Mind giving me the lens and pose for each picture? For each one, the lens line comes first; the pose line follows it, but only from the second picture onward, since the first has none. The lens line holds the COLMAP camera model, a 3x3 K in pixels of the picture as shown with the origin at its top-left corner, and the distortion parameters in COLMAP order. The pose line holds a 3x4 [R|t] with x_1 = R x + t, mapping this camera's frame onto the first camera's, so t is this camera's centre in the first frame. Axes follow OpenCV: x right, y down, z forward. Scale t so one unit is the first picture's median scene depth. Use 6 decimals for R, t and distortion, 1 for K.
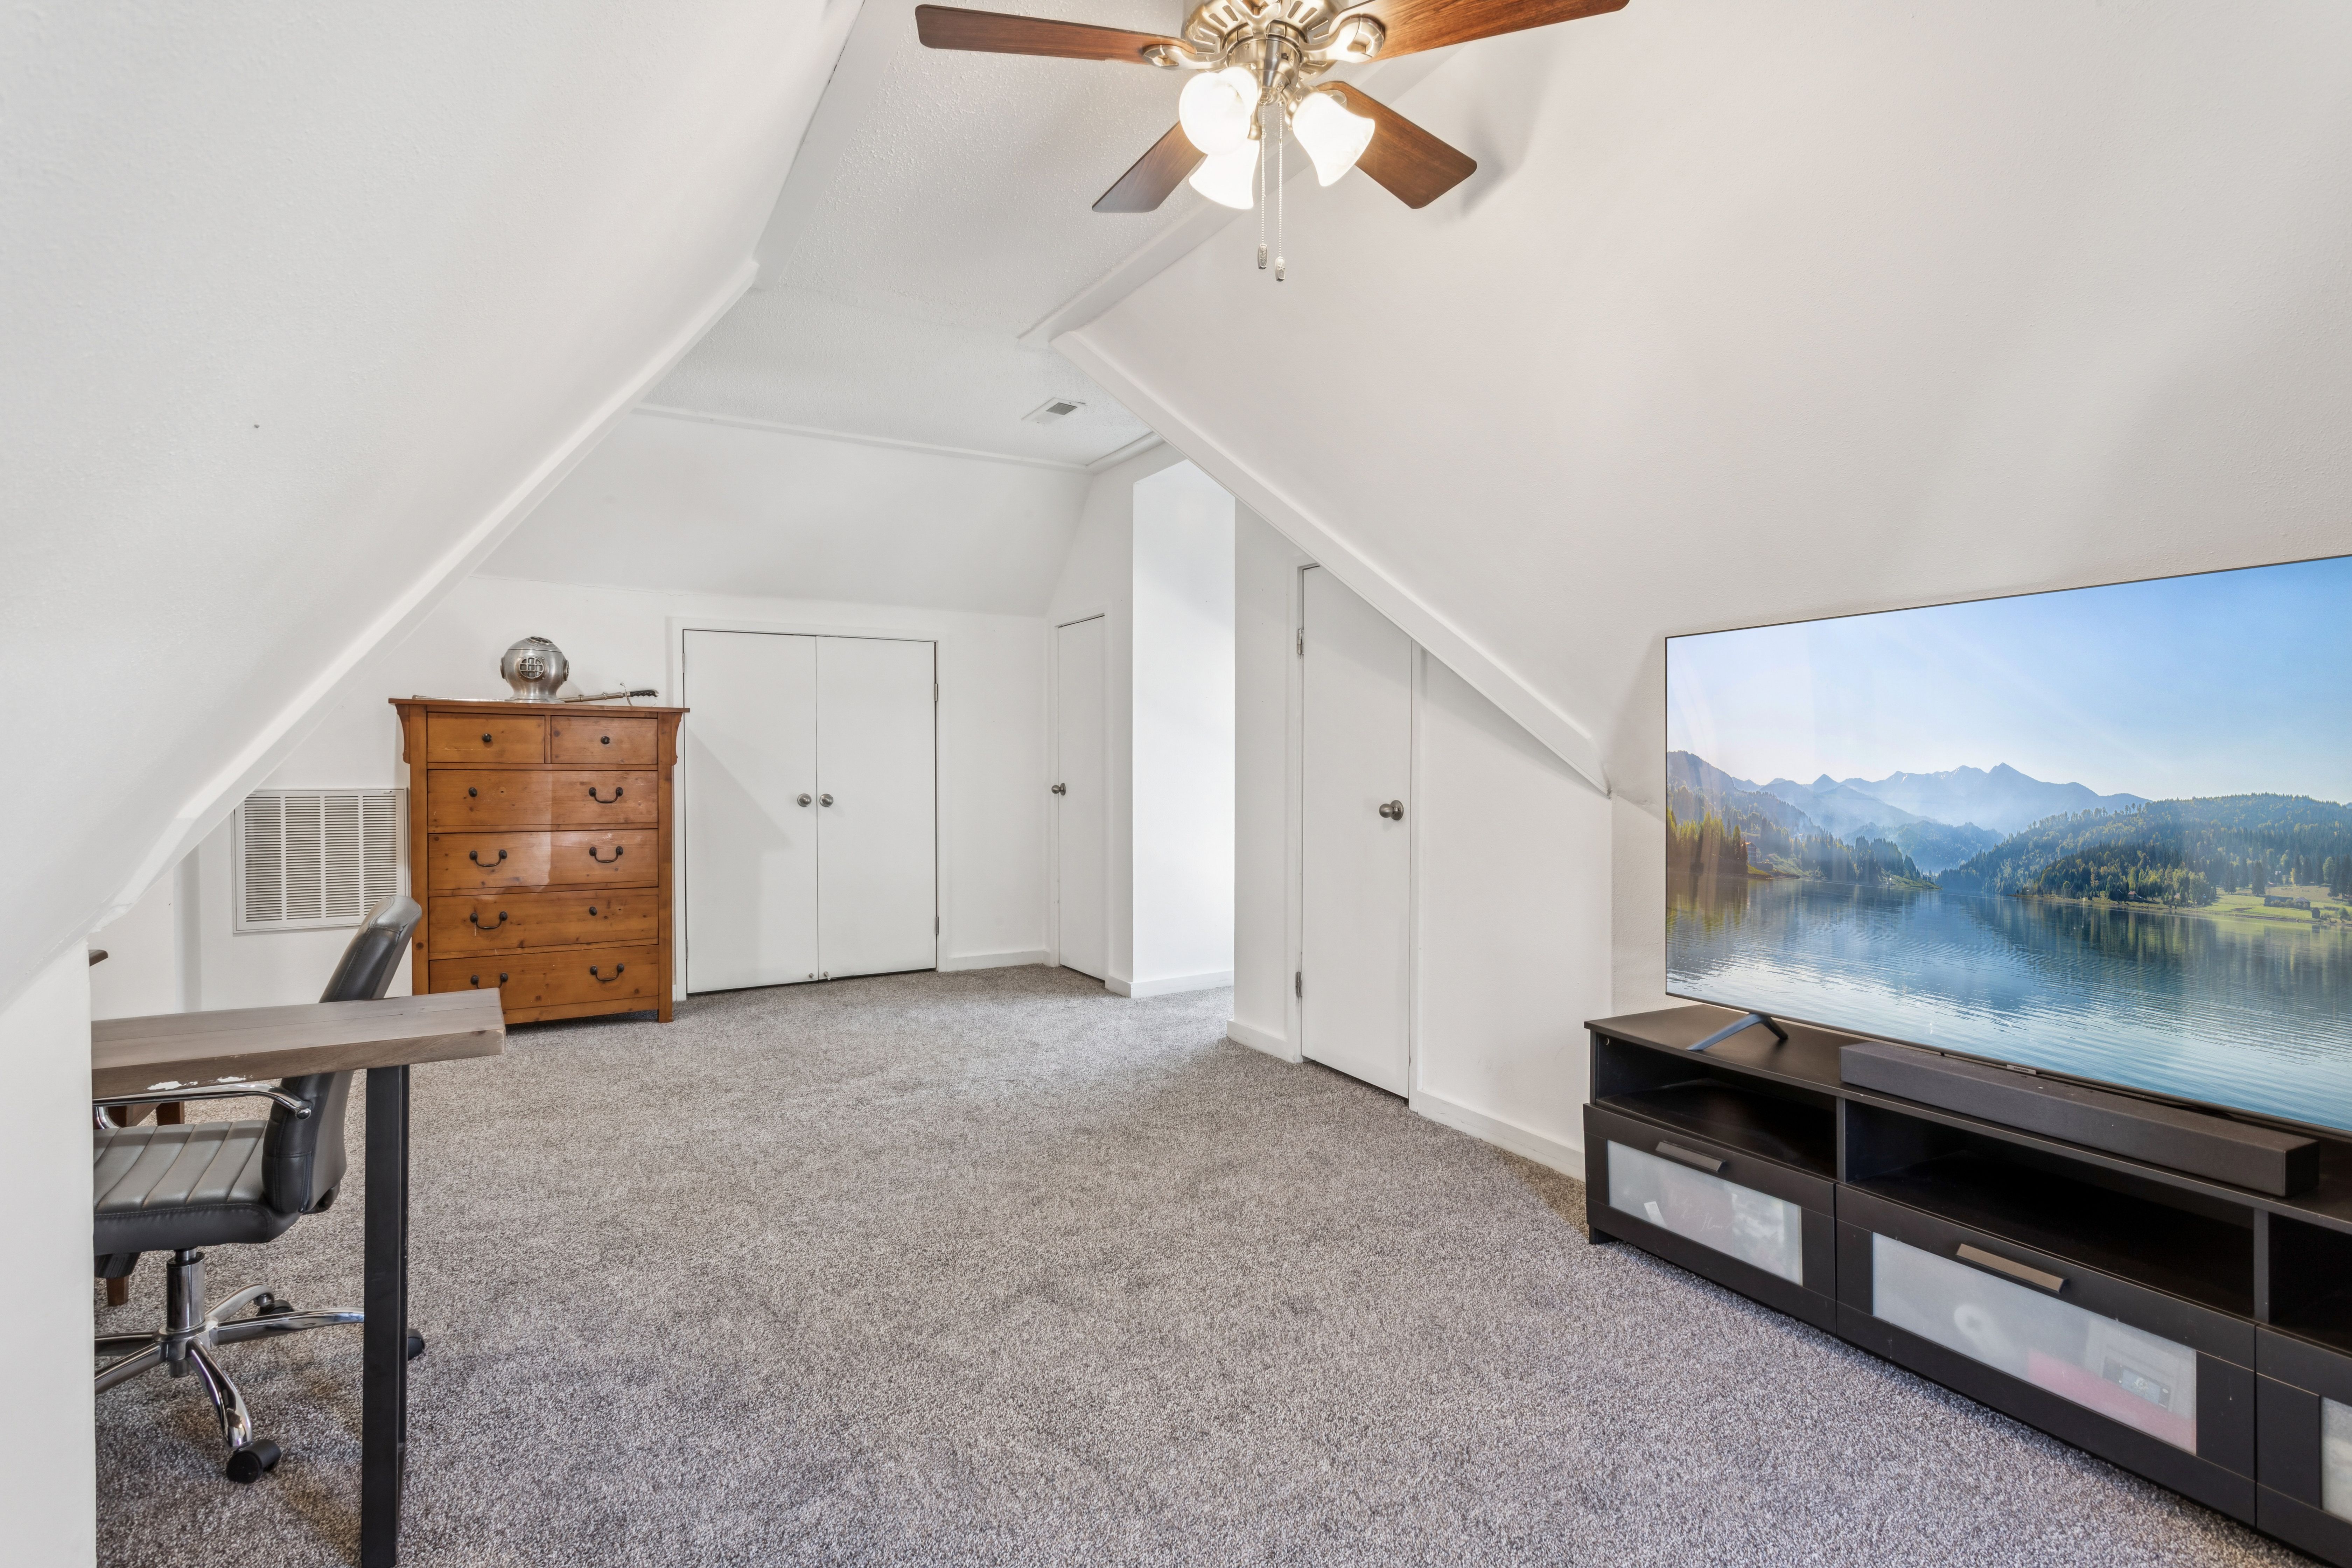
lens RADIAL K [[1151.6, 0, 1178.8], [0, 1151.6, 766.7], [0, 0, 1]] dist [-0.001721, 0.000530]
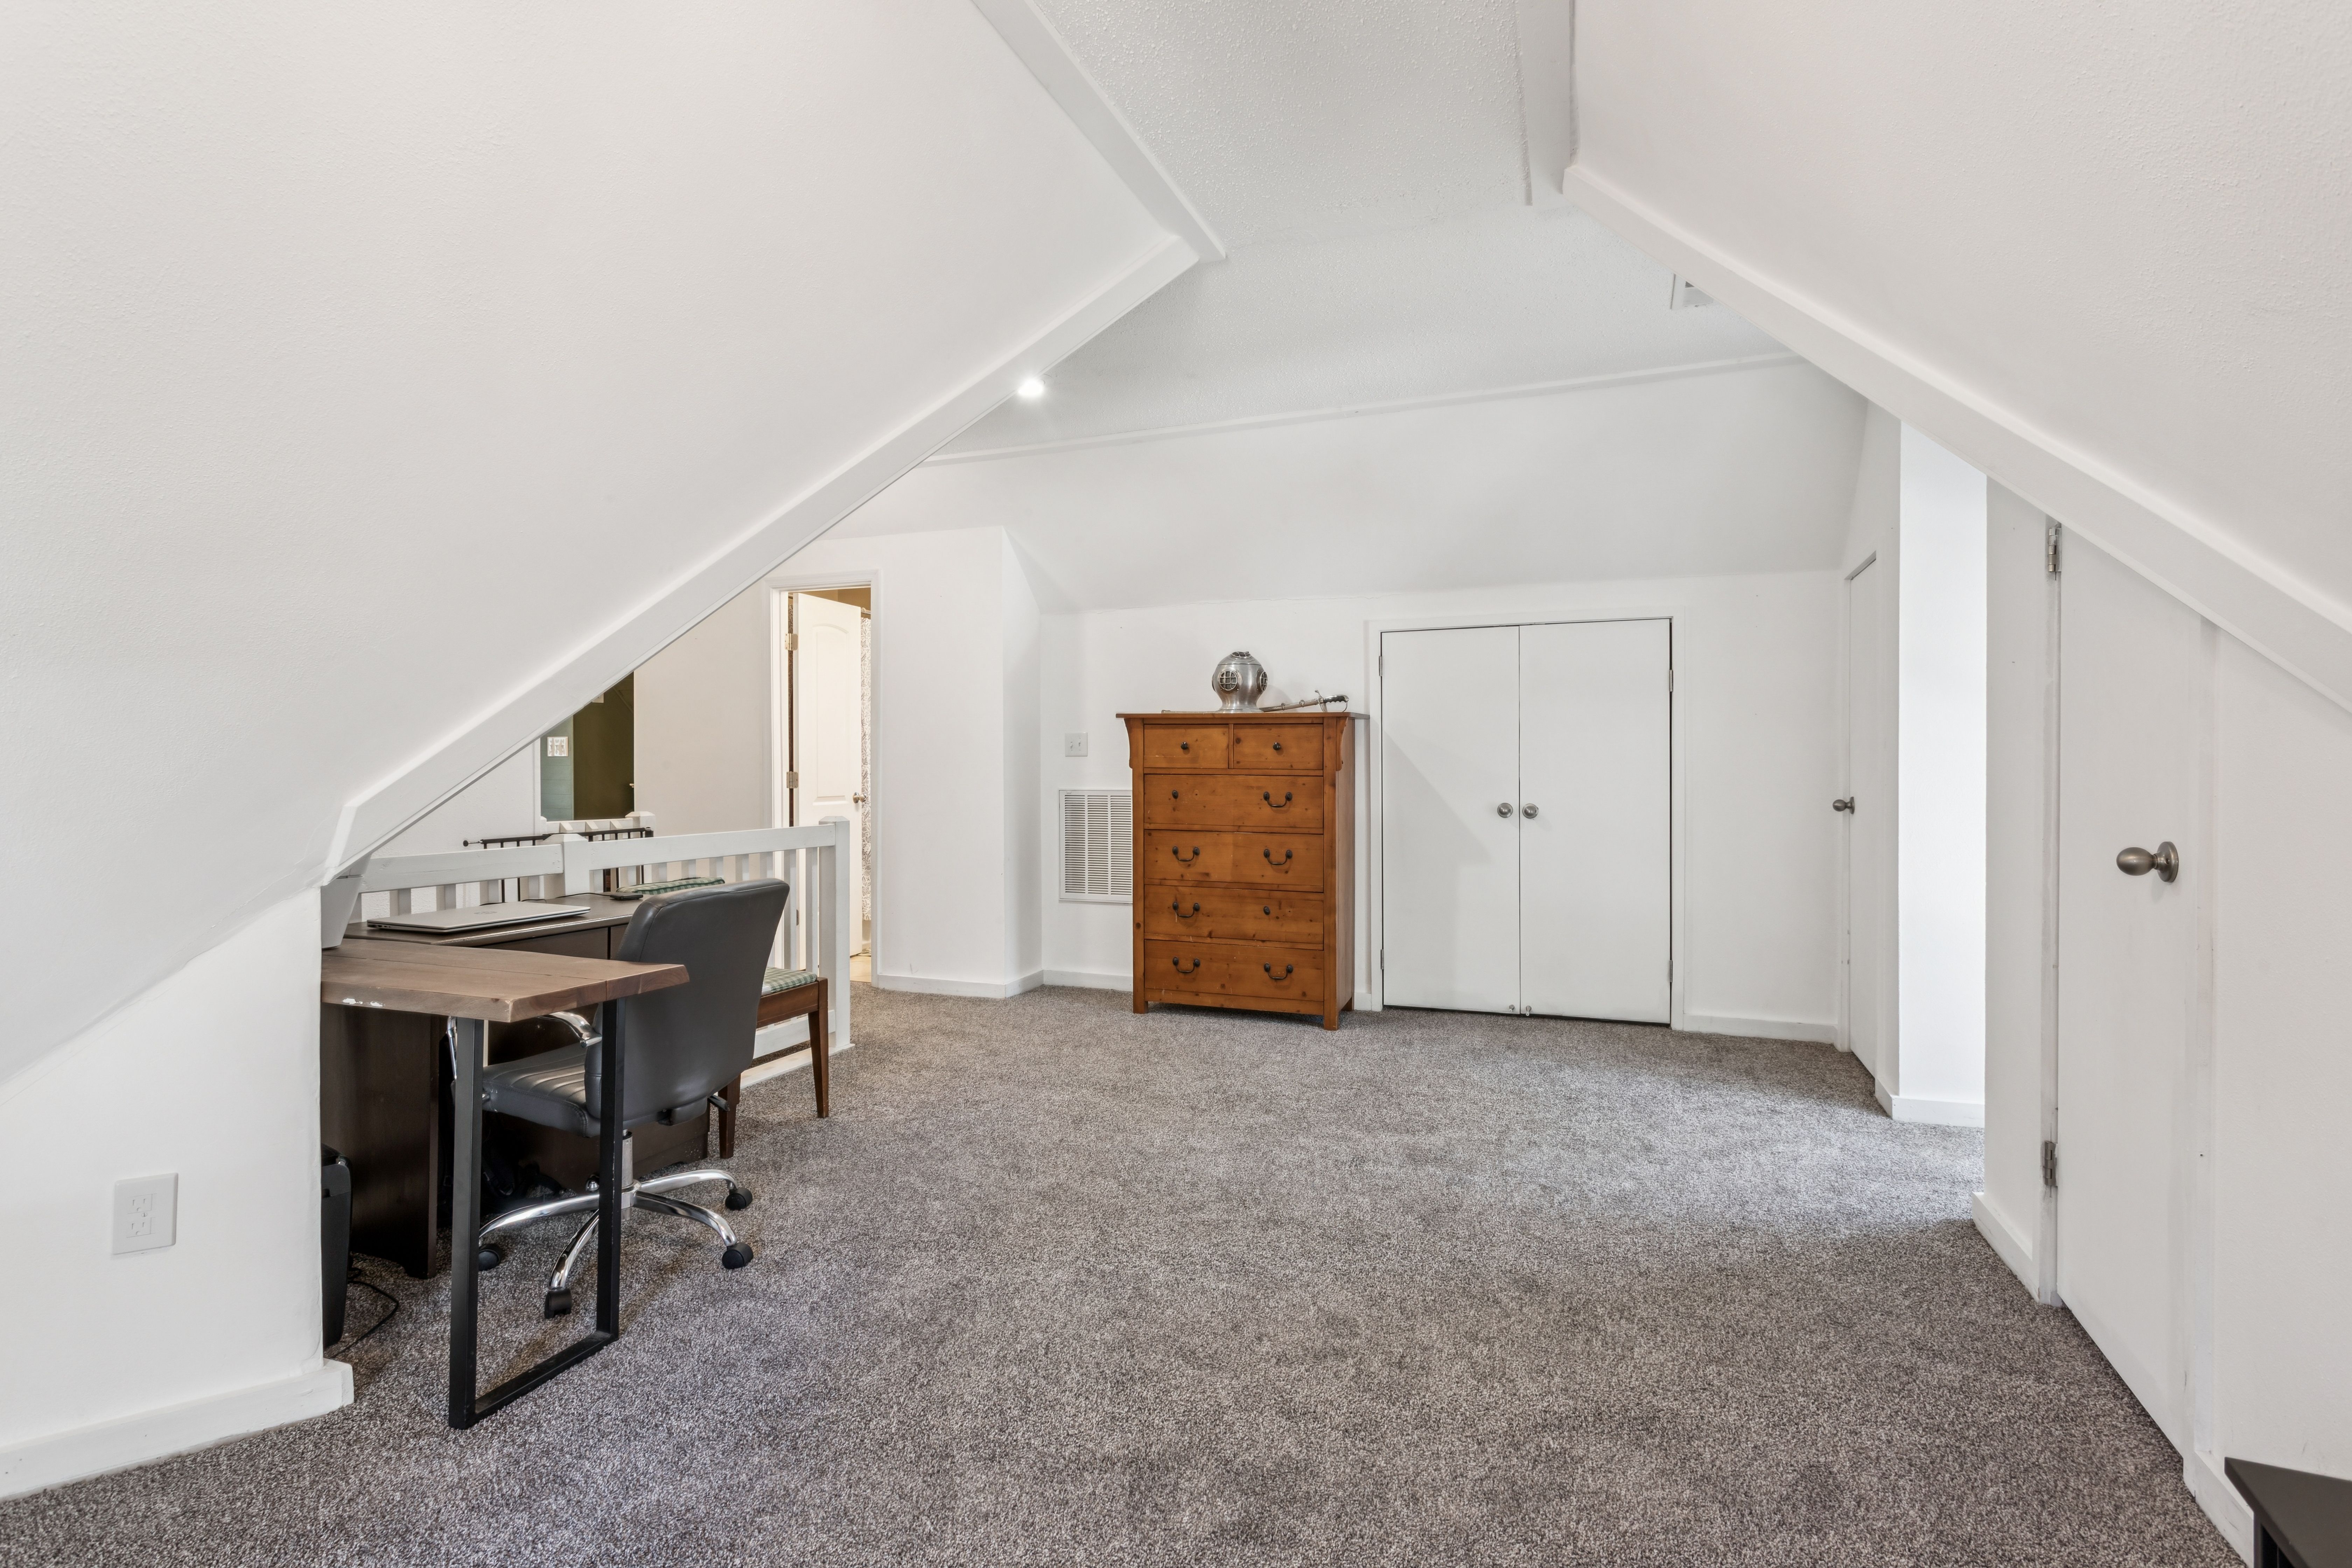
lens RADIAL K [[1145.1, 0, 1175.3], [0, 1145.1, 768.5], [0, 0, 1]] dist [0.002250, 0.001522]
pose [[0.619502, -0.000186, -0.784995, 0.259998], [-0.003621, 0.999989, -0.003094, 0.000349], [0.784987, 0.004759, 0.619494, 0.299447]]
